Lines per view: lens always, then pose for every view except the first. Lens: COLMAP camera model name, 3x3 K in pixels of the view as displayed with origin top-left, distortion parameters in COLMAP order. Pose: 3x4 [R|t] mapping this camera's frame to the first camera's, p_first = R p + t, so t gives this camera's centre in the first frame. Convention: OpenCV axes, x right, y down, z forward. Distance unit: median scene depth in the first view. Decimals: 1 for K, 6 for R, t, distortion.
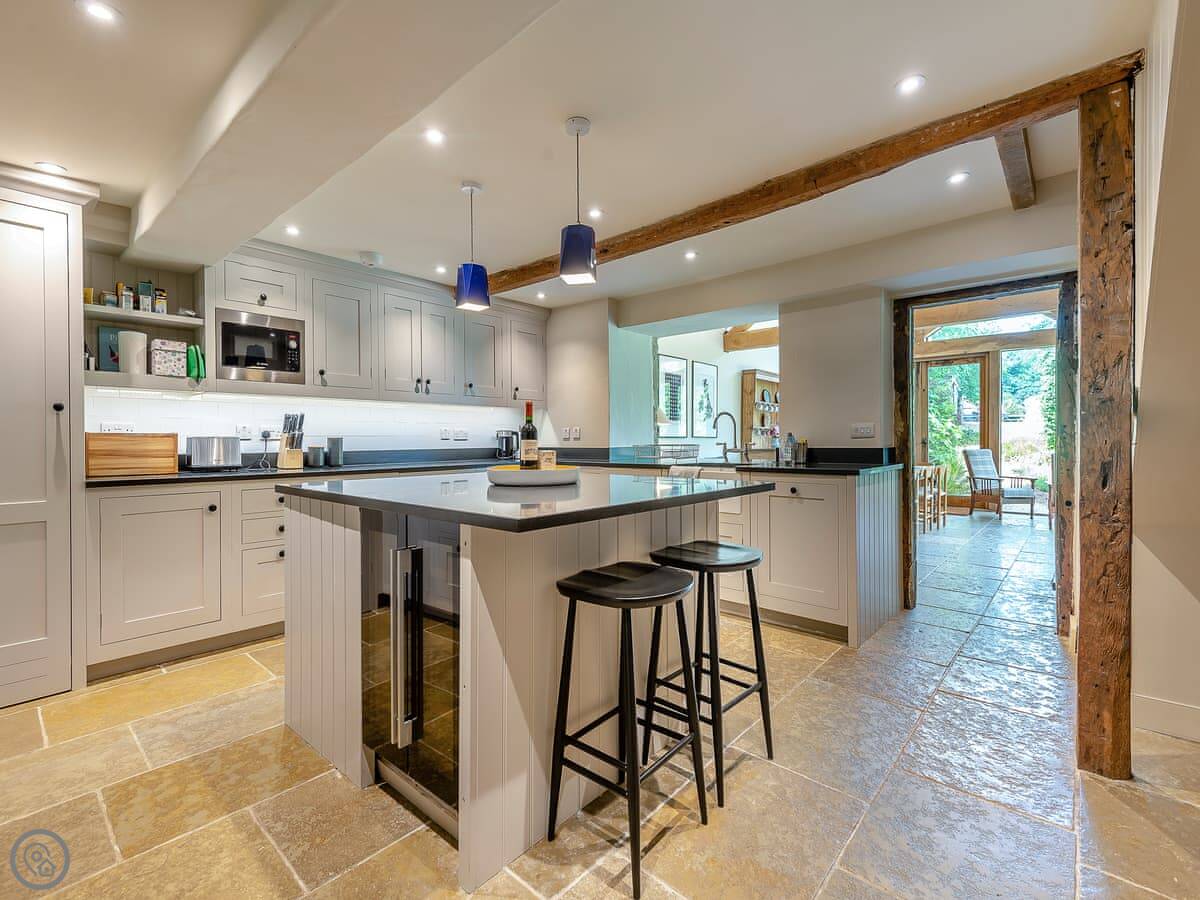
lens RADIAL K [[541.8, 0, 602.2], [0, 541.8, 448.9], [0, 0, 1]] dist [0.013584, -0.000427]
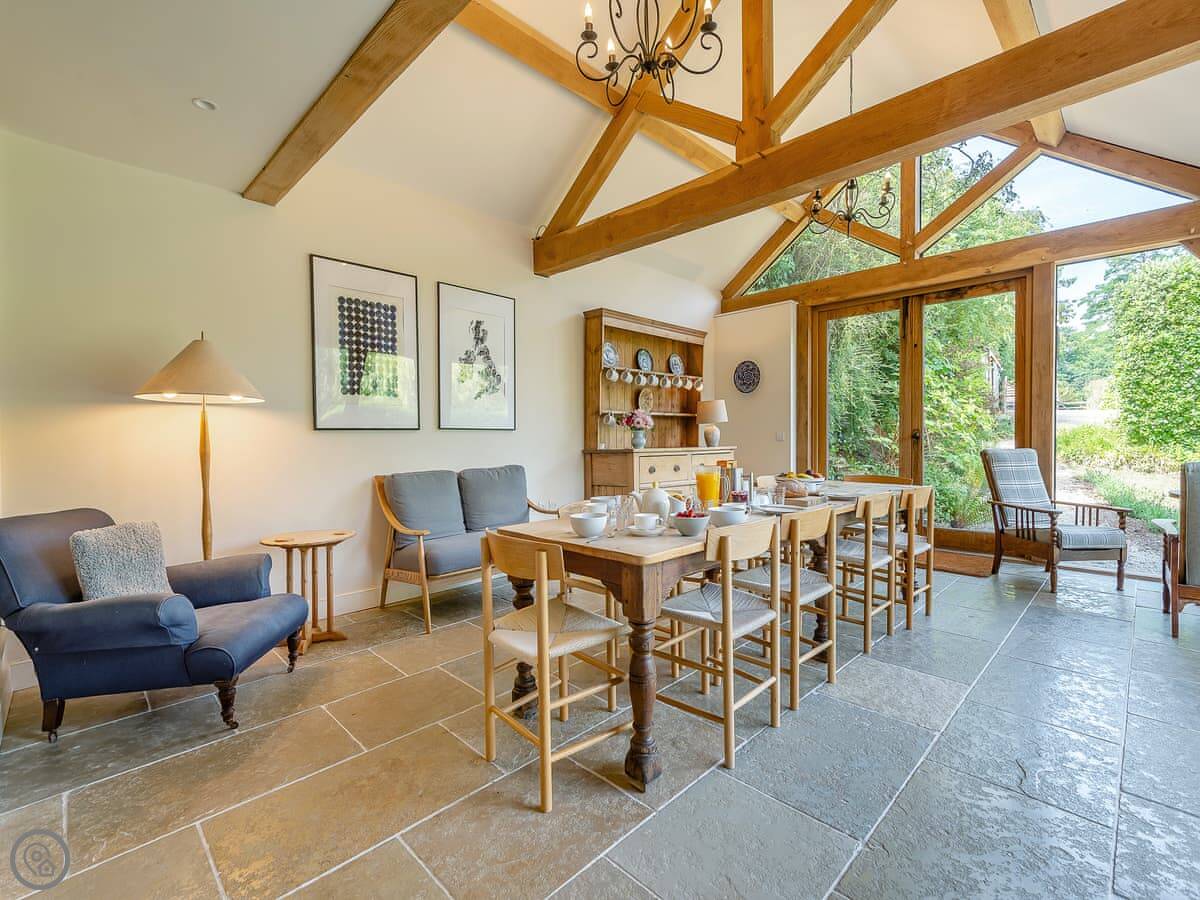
lens RADIAL K [[541.8, 0, 604.8], [0, 541.8, 447.2], [0, 0, 1]] dist [0.013584, -0.000427]
pose [[0.998298, -0.003278, -0.058235, 0.637952], [0.003760, 0.999960, 0.008173, -0.013841], [0.058206, -0.008378, 0.998269, 0.872279]]
